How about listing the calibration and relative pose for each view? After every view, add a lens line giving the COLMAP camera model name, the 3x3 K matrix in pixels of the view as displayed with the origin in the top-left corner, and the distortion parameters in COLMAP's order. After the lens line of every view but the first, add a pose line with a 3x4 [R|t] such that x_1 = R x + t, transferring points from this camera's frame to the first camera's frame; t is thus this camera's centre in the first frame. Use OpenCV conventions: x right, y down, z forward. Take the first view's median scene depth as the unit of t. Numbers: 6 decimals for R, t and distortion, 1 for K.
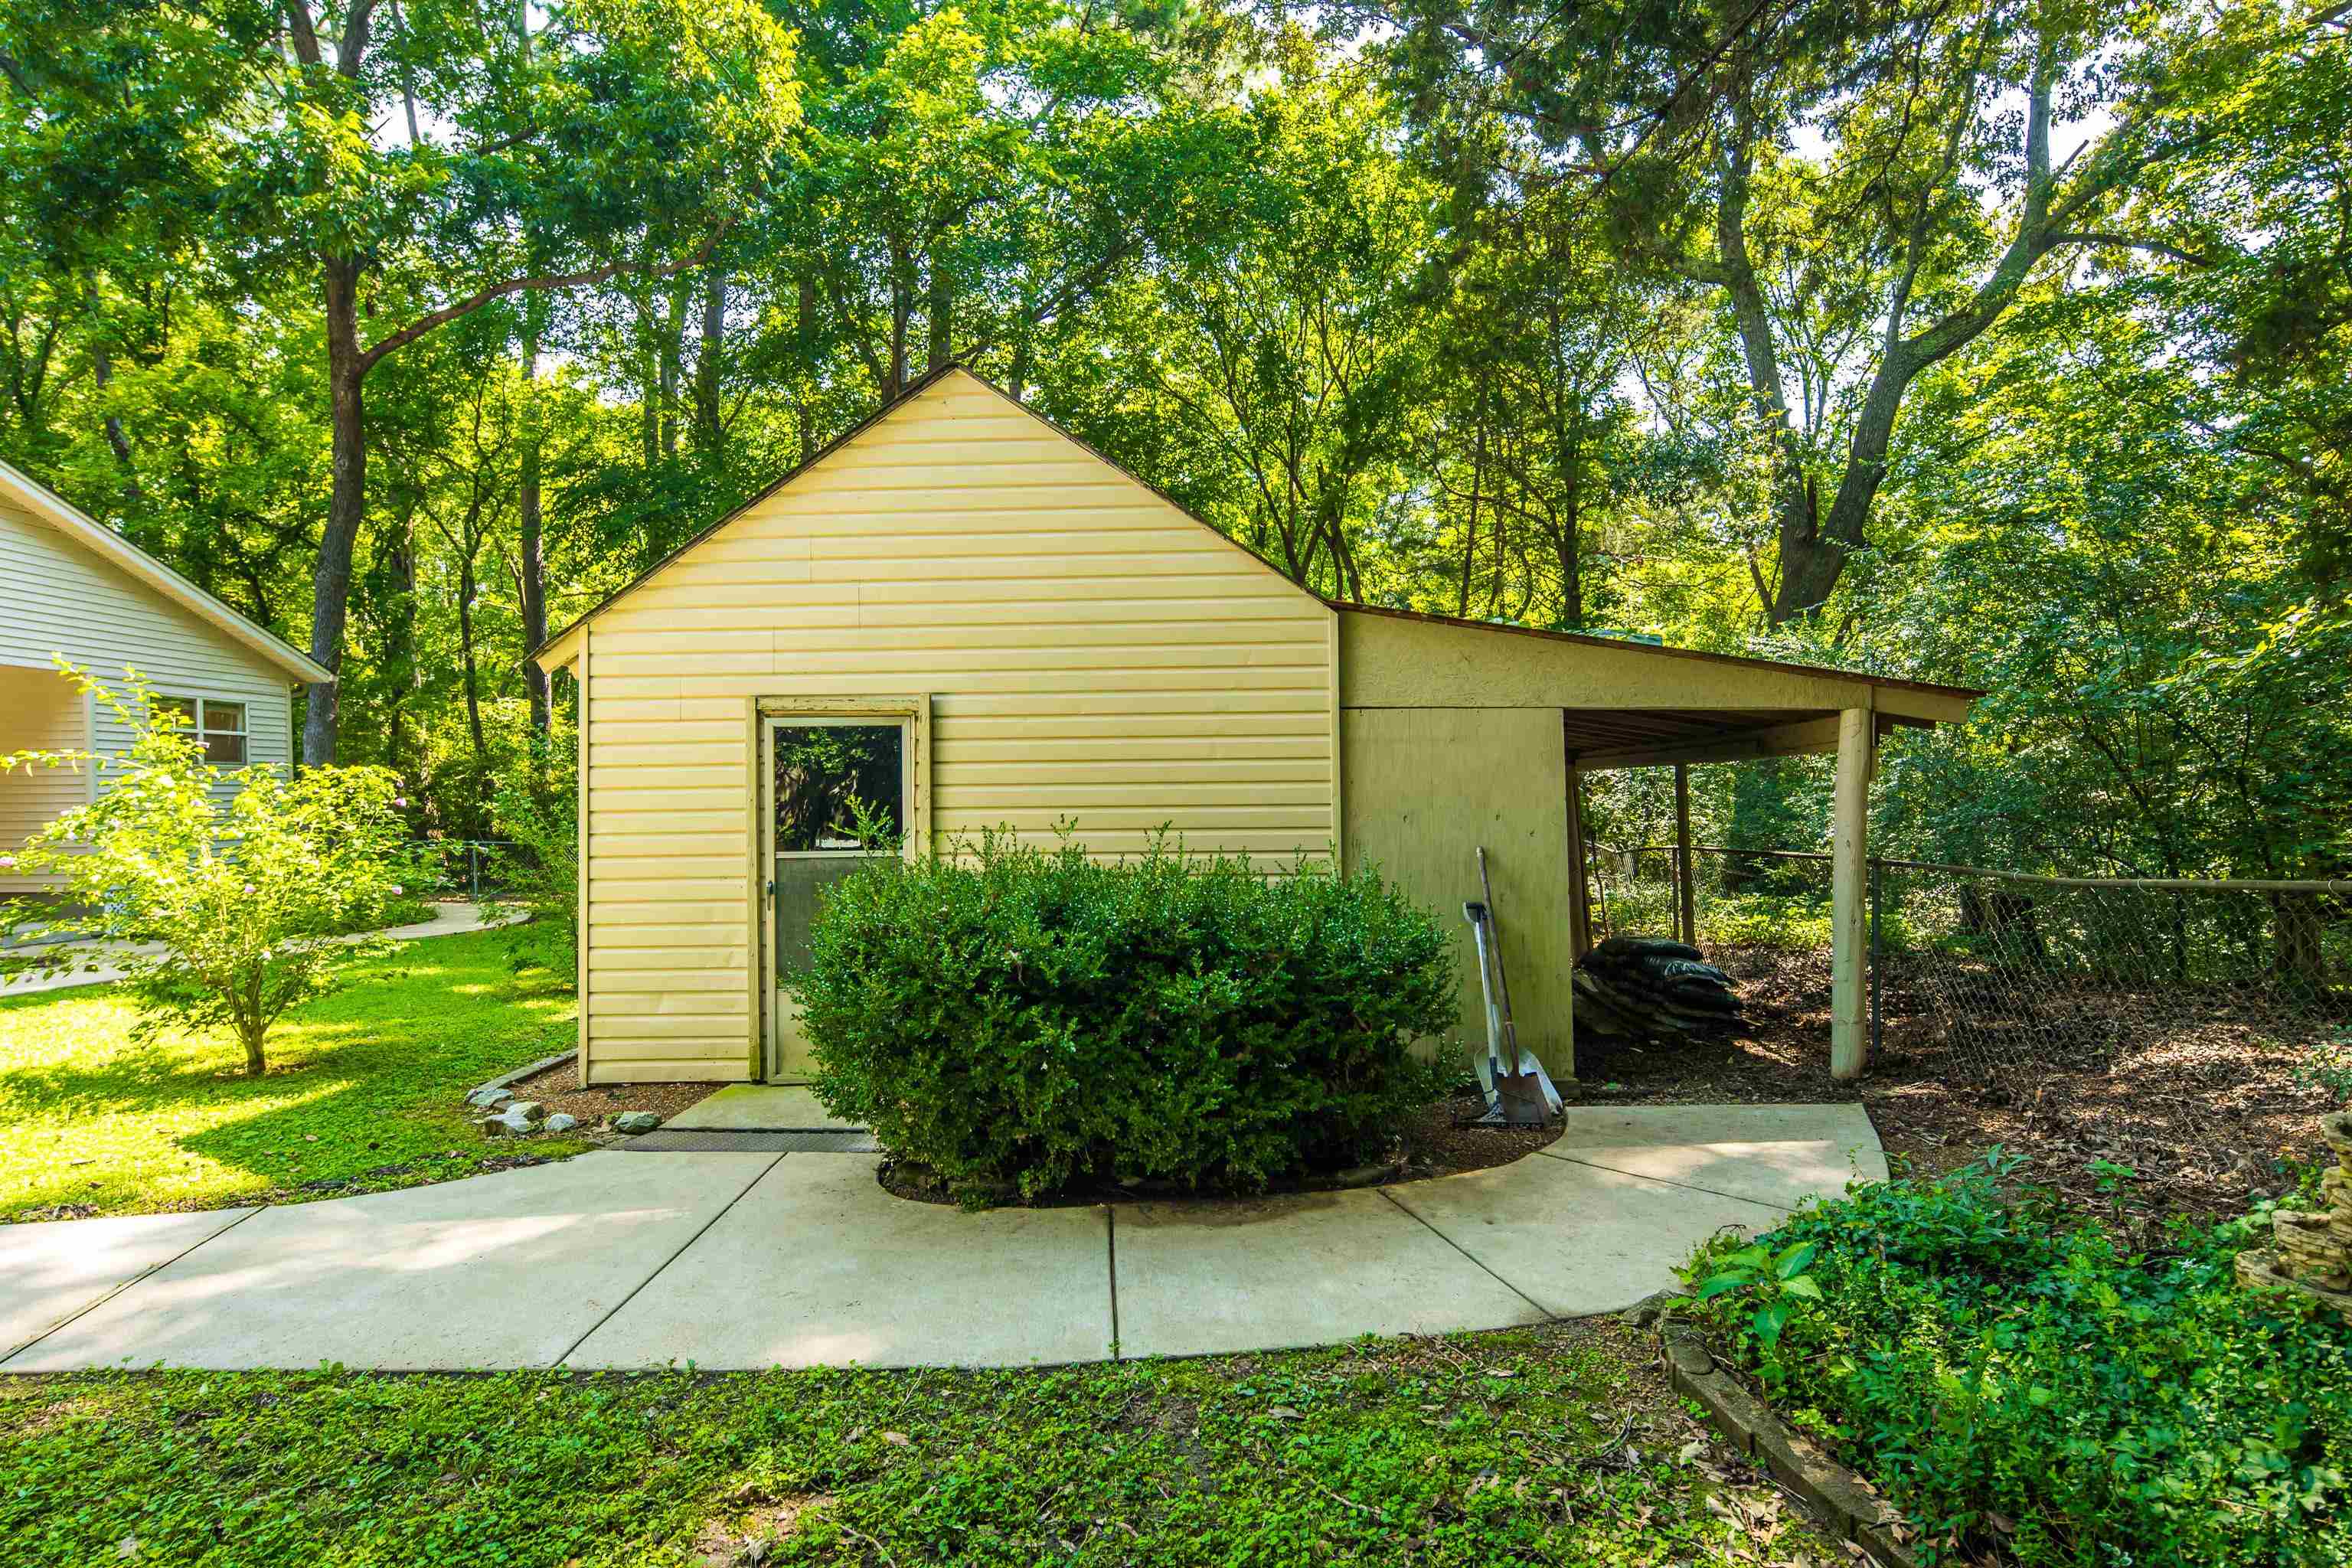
lens RADIAL K [[1159.7, 0, 1167.3], [0, 1159.7, 753.0], [0, 0, 1]] dist [0.000035, -0.001214]
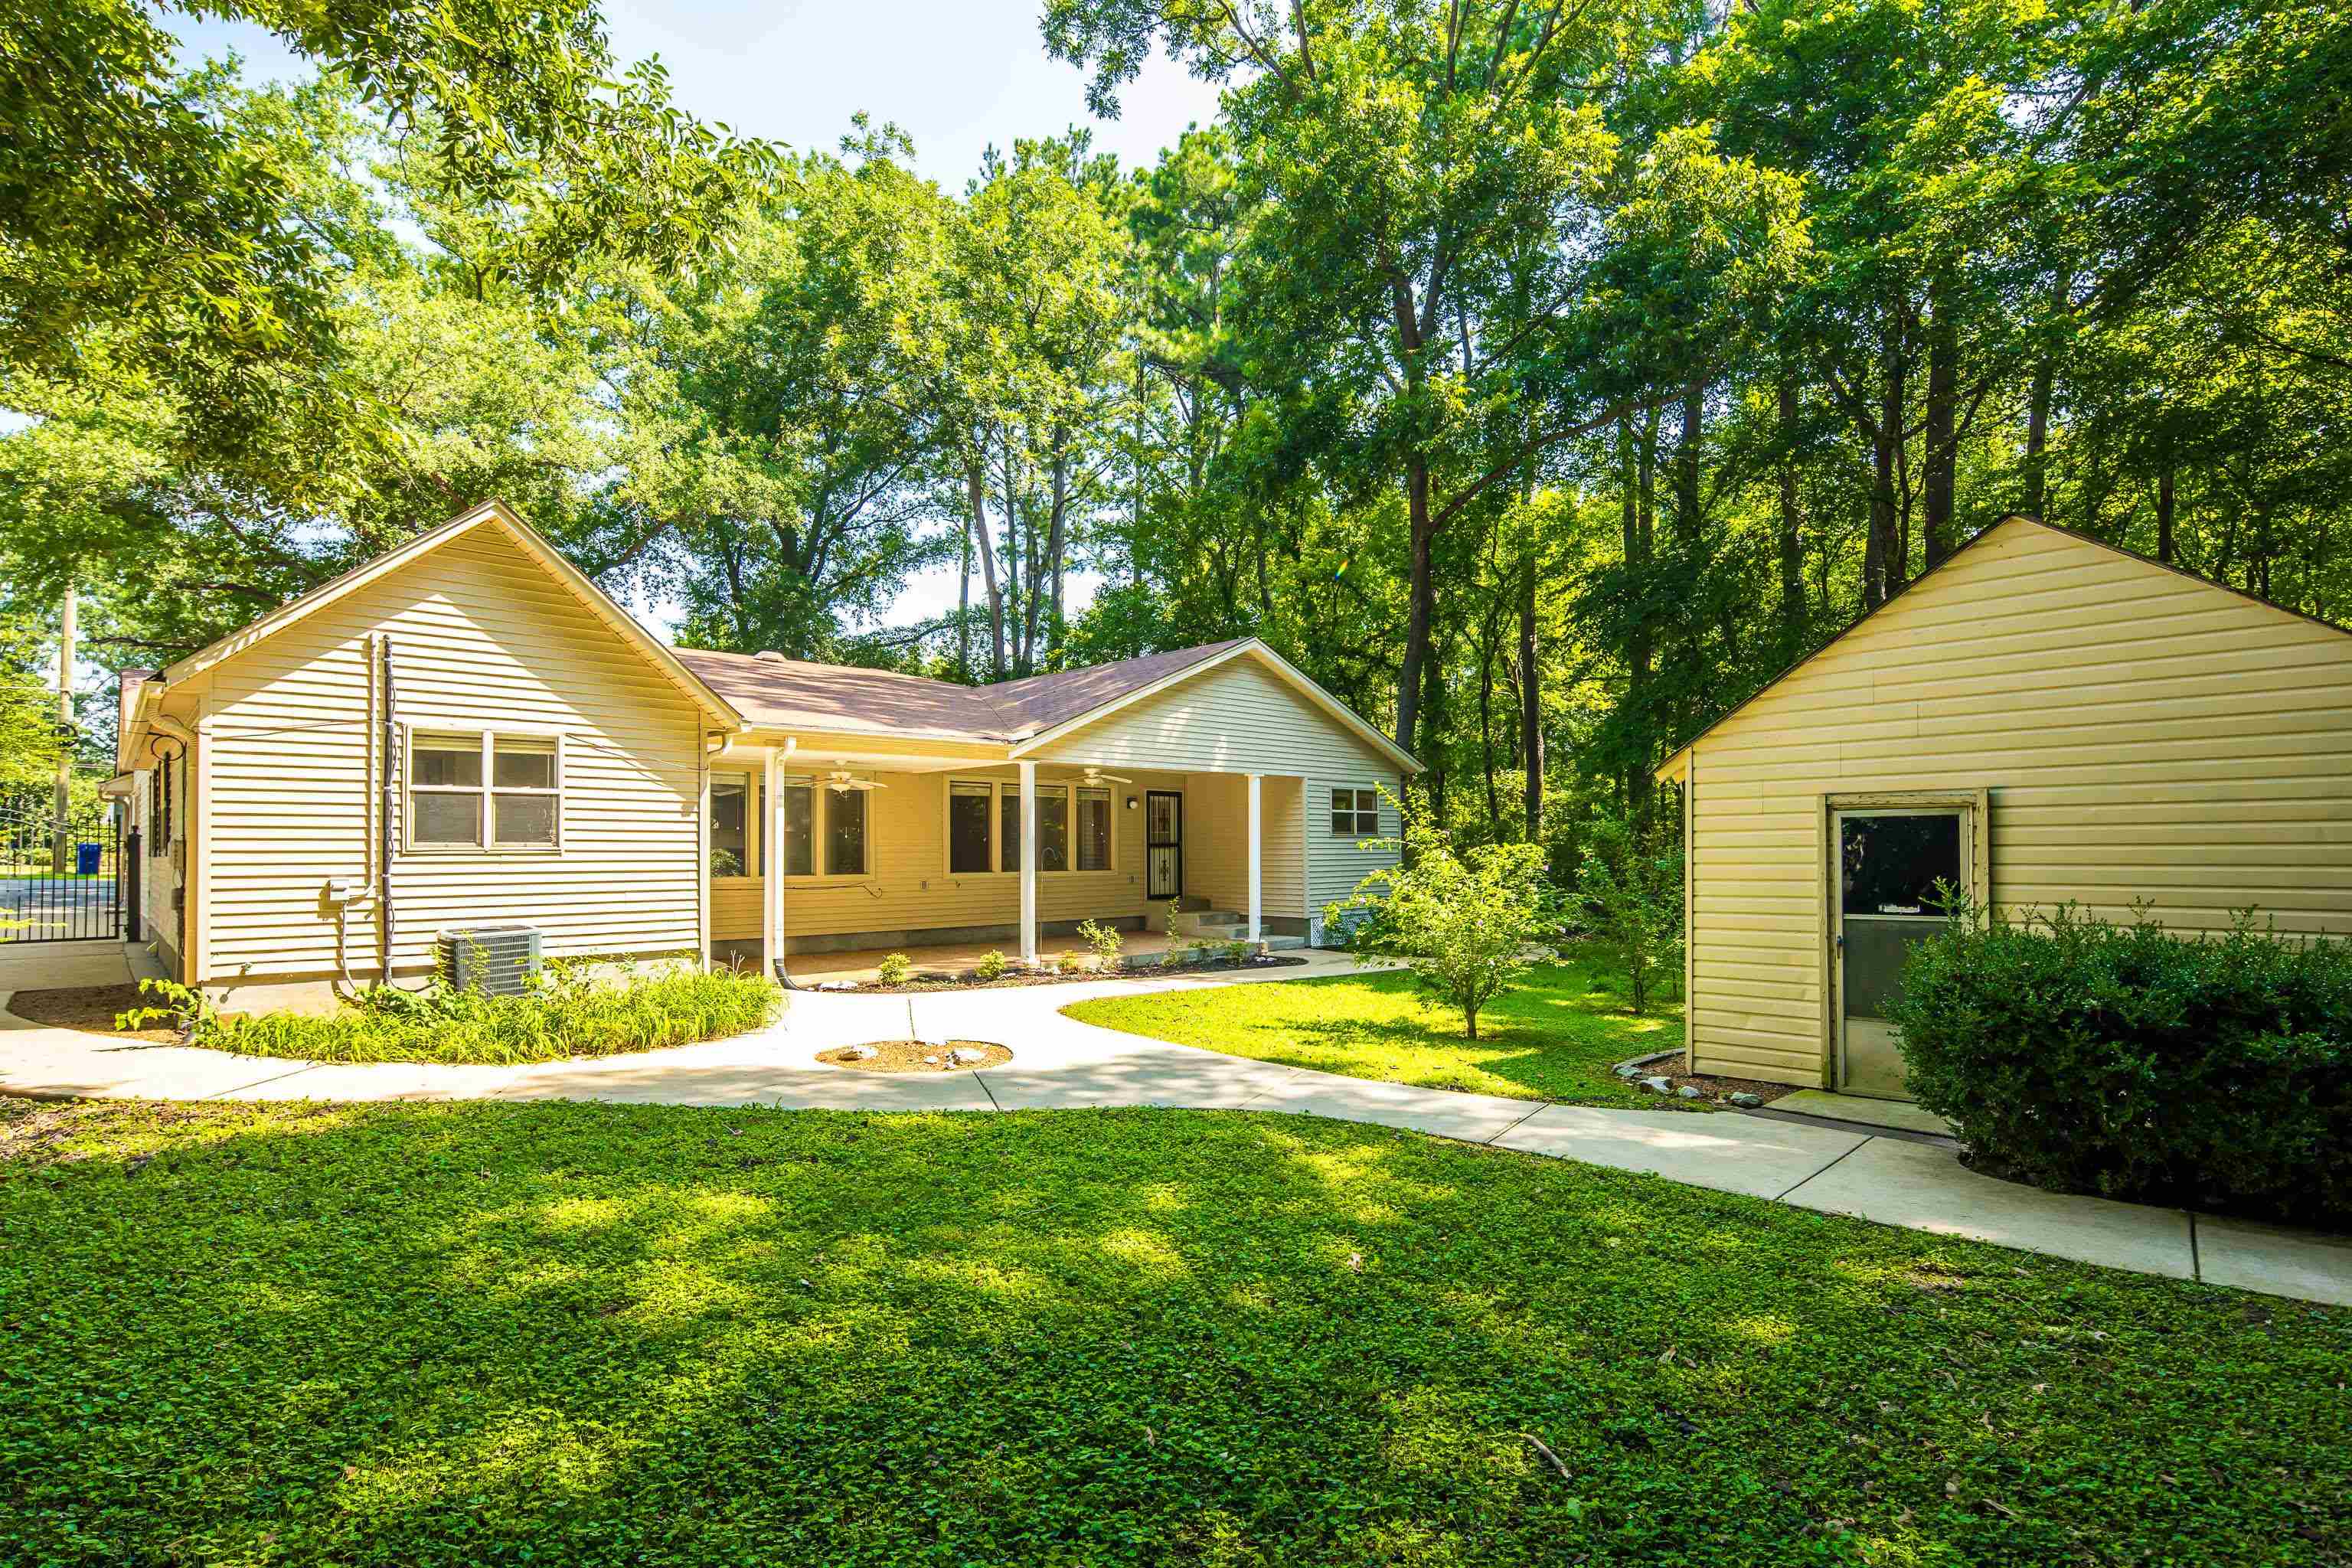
lens RADIAL K [[1132.1, 0, 1171.1], [0, 1132.1, 830.7], [0, 0, 1]] dist [0.002106, -0.005545]
pose [[0.708730, -0.007689, -0.705438, 0.022292], [0.022009, 0.999695, 0.011215, -0.038695], [0.705136, -0.023474, 0.708683, -0.428177]]
